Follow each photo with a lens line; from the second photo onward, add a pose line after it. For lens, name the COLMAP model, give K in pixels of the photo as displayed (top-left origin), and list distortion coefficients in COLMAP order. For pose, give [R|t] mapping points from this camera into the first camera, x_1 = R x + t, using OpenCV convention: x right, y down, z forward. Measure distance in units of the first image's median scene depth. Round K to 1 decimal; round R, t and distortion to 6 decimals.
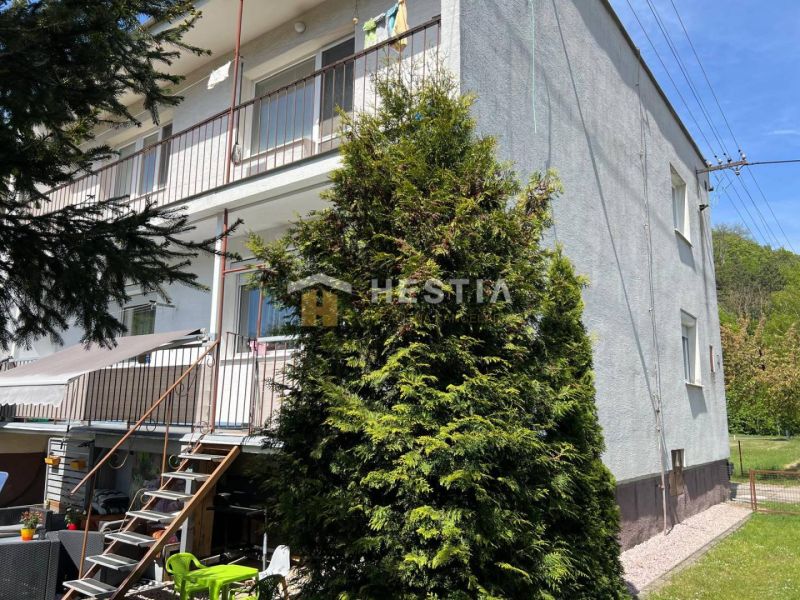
lens RADIAL K [[612.8, 0, 400.0], [0, 612.8, 300.0], [0, 0, 1]] dist [-0.000031, -0.000295]
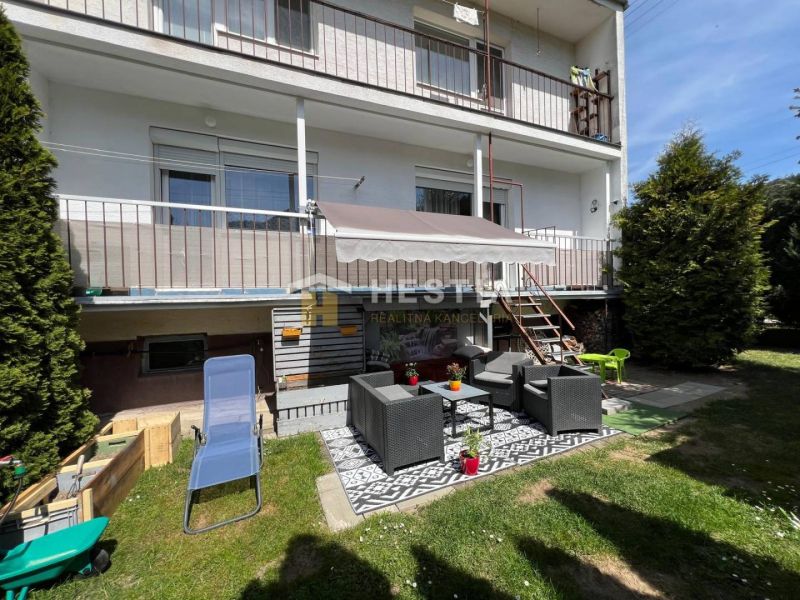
lens RADIAL K [[319.4, 0, 401.0], [0, 319.4, 301.1], [0, 0, 1]] dist [-0.000468, -0.000207]
pose [[0.512258, -0.035472, 0.858098, -0.891339], [-0.128073, 0.984820, 0.117166, 0.145996], [-0.849228, -0.169918, 0.499939, 0.654777]]
